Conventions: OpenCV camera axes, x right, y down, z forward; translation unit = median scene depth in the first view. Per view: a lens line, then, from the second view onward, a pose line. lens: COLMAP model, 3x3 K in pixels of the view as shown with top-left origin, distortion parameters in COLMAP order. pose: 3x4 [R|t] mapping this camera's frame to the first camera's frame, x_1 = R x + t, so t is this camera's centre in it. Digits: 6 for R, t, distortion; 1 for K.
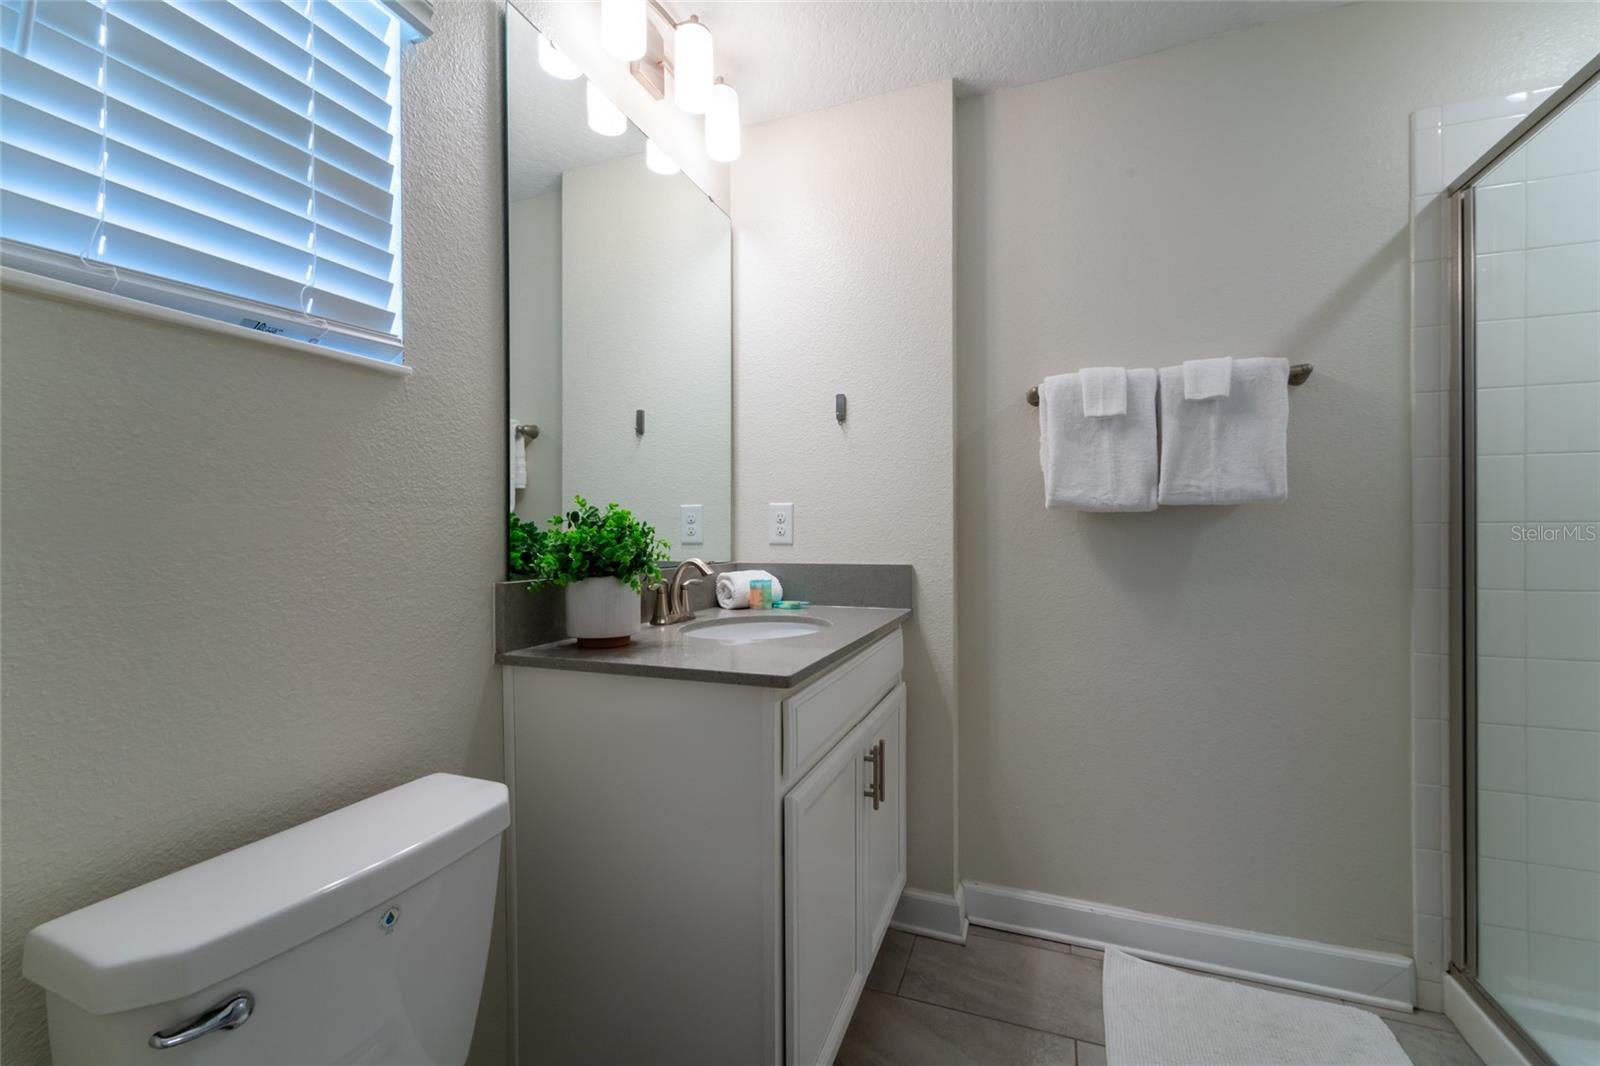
lens RADIAL K [[647.8, 0, 802.5], [0, 647.8, 534.2], [0, 0, 1]] dist [-0.000595, -0.000134]
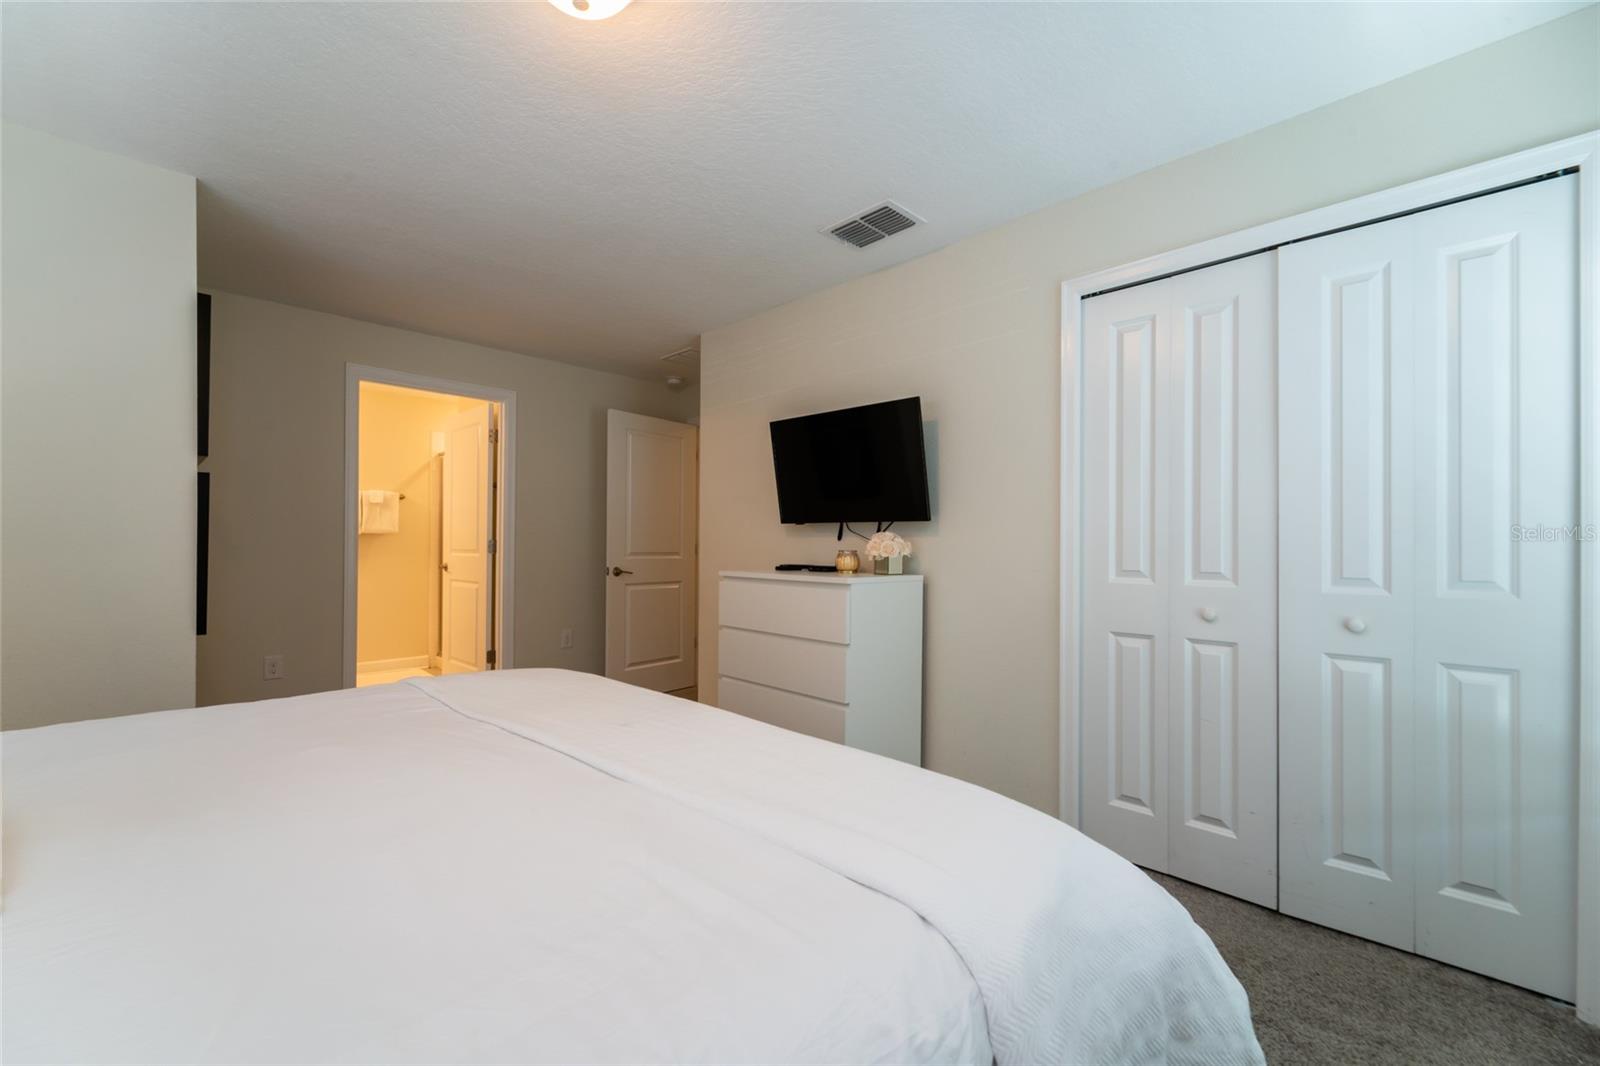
lens RADIAL K [[647.8, 0, 801.1], [0, 647.8, 532.3], [0, 0, 1]] dist [-0.000595, -0.000134]
pose [[0.380462, 0.012668, 0.924710, -1.721252], [-0.003441, 0.999919, -0.012283, -0.016043], [-0.924790, 0.001491, 0.380474, -2.429284]]
